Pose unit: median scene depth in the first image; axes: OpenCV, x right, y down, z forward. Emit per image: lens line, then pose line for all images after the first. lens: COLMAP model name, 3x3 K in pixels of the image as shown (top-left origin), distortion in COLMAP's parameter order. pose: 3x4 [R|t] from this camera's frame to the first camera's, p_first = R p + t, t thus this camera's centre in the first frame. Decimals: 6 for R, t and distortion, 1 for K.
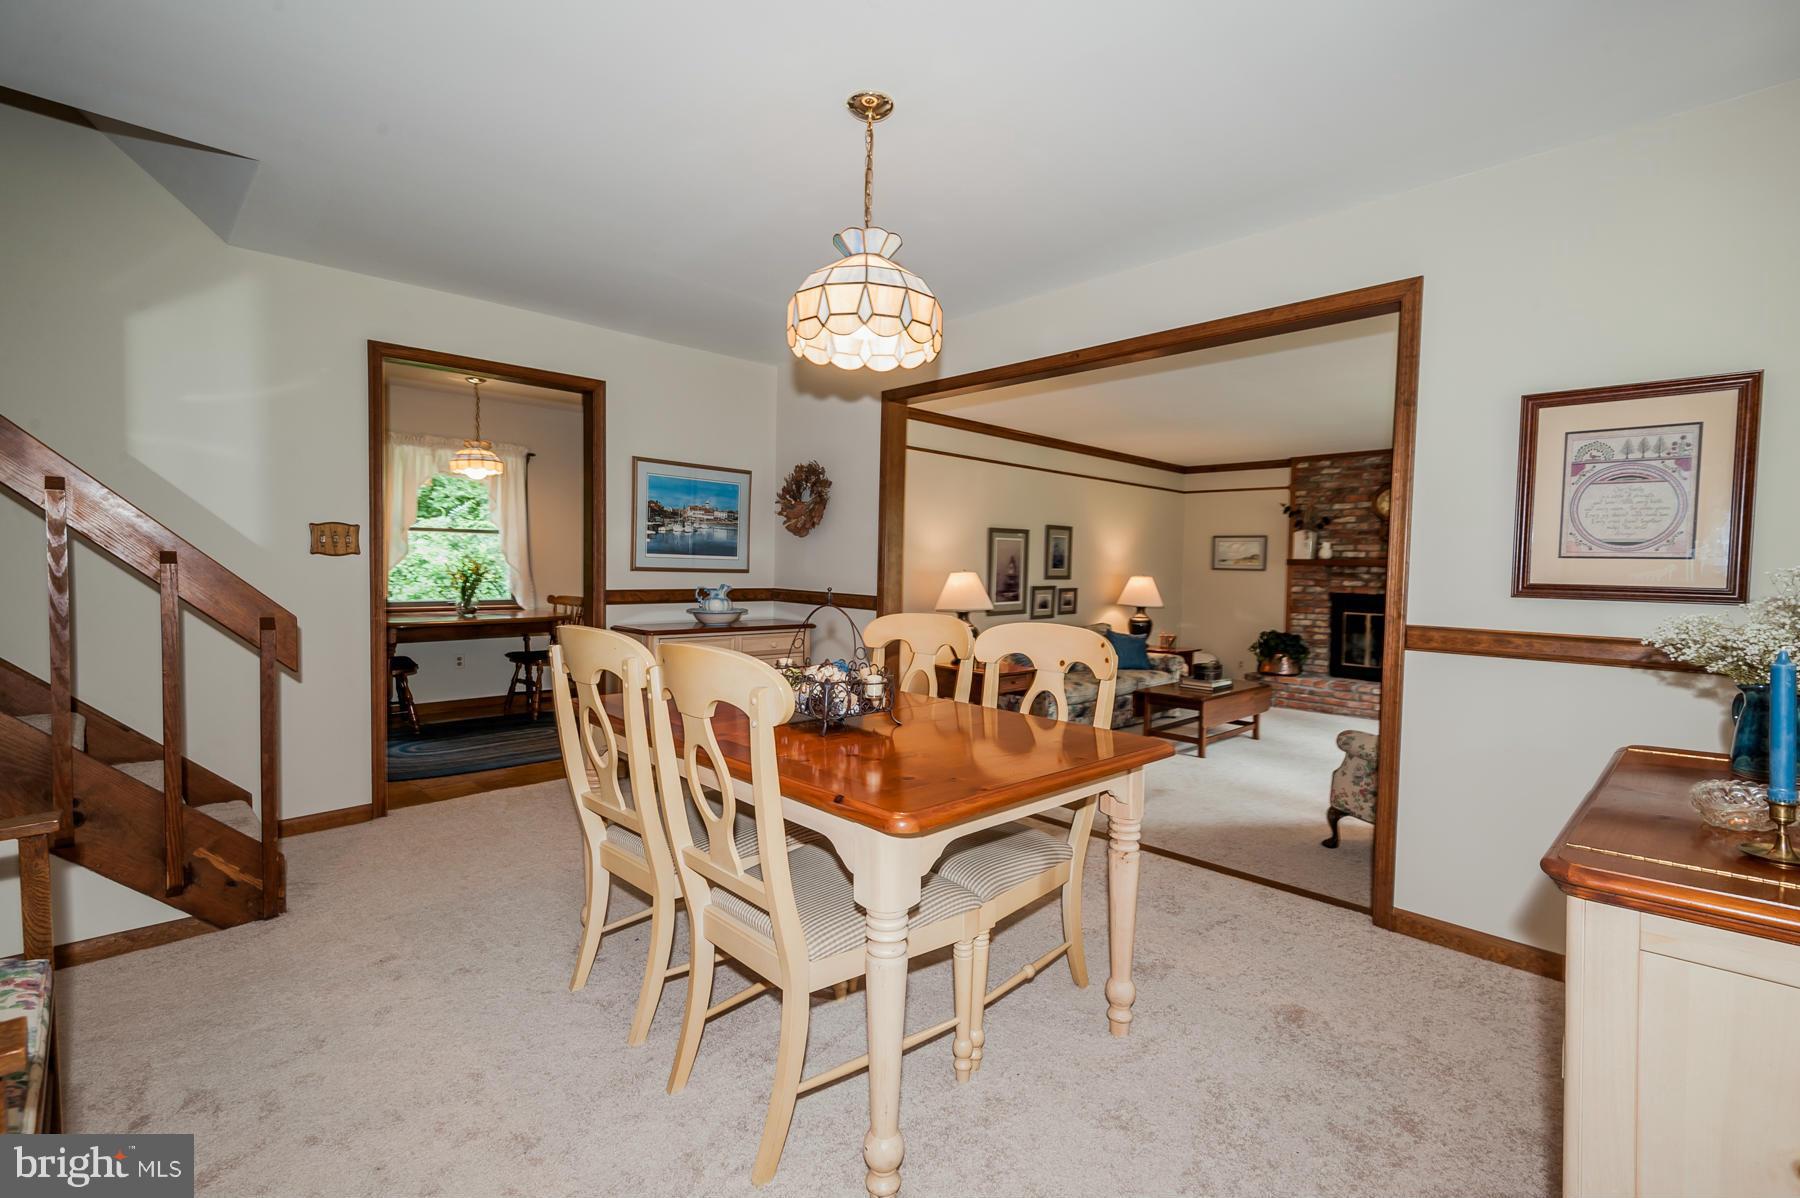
lens RADIAL K [[789.5, 0, 887.0], [0, 789.5, 597.3], [0, 0, 1]] dist [0.044738, -0.037122]
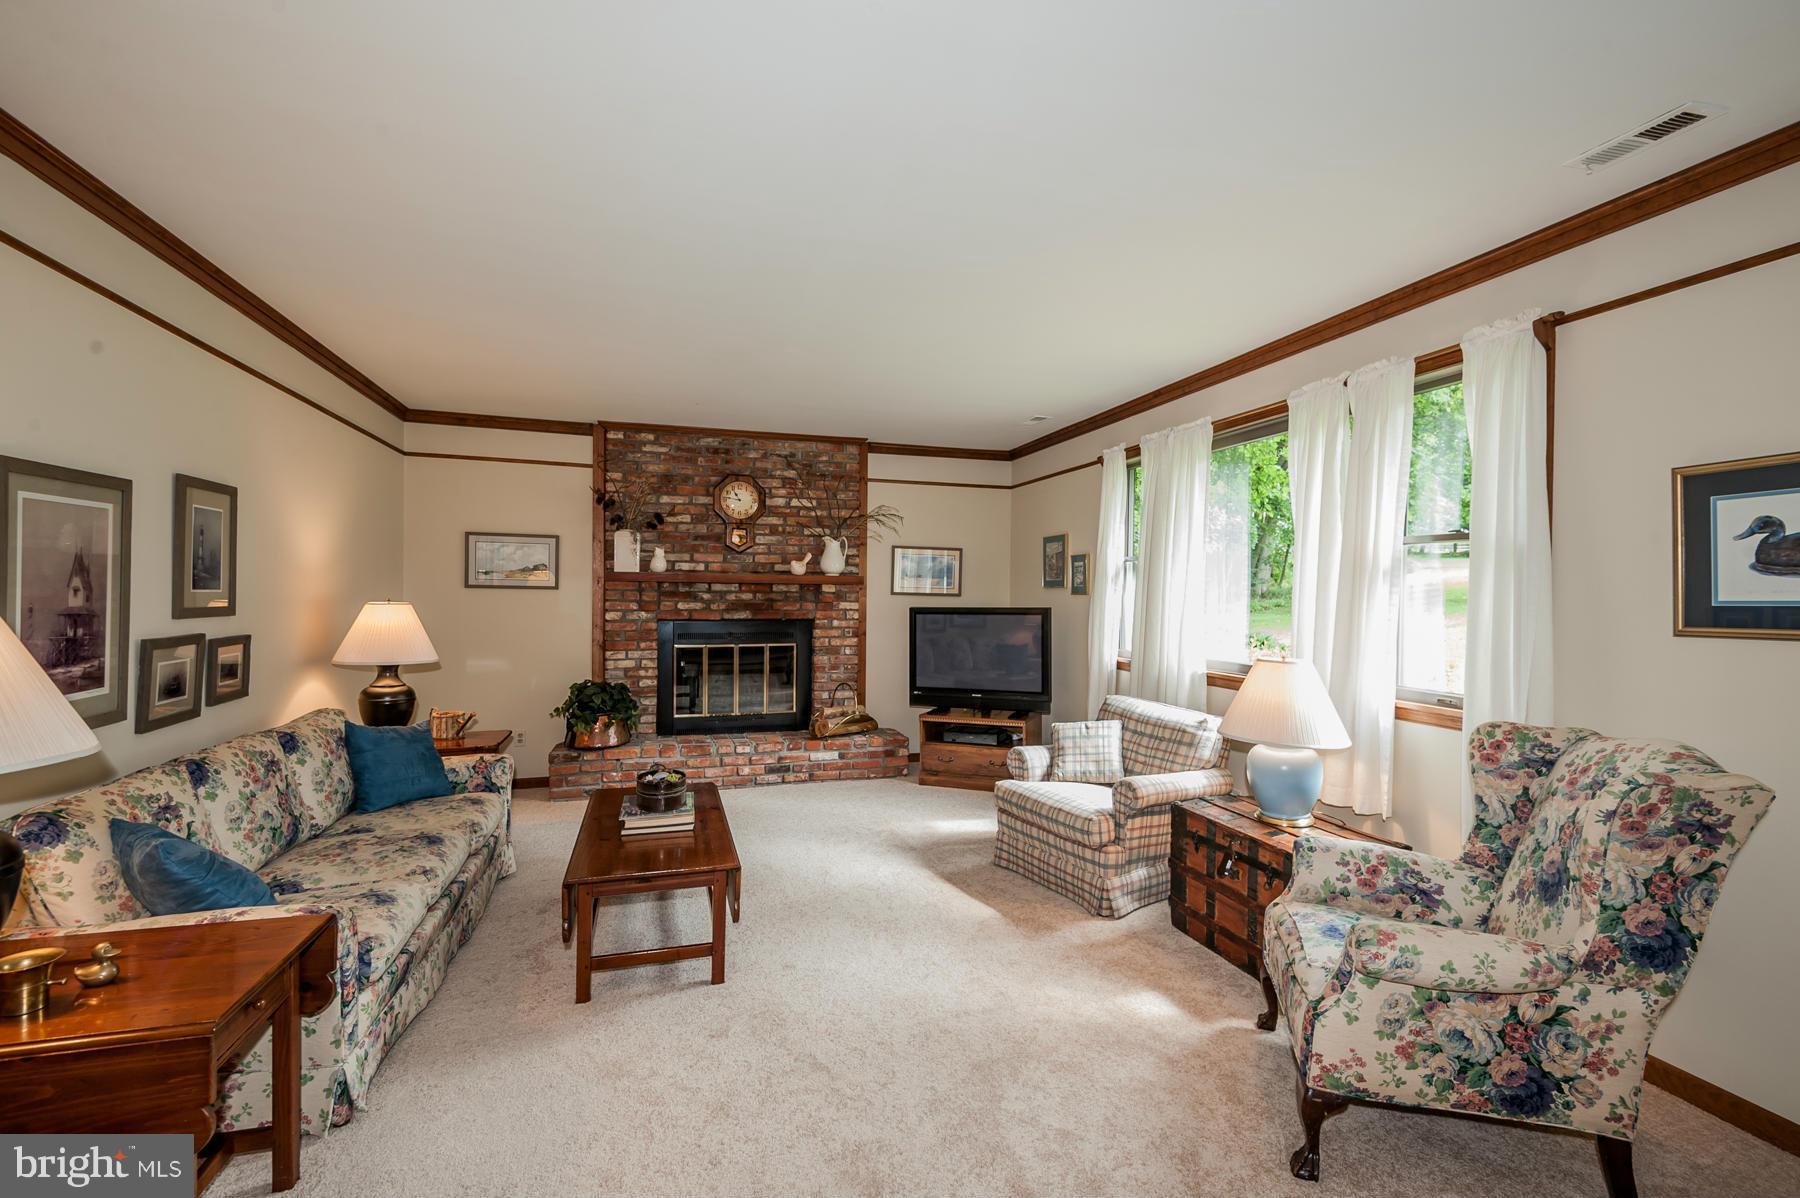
lens RADIAL K [[789.5, 0, 887.0], [0, 789.5, 597.3], [0, 0, 1]] dist [0.044738, -0.037122]
pose [[0.442848, -0.019157, 0.896392, 0.009902], [0.033723, 0.999420, 0.004699, -0.022321], [-0.895963, 0.028148, 0.443237, 0.508199]]
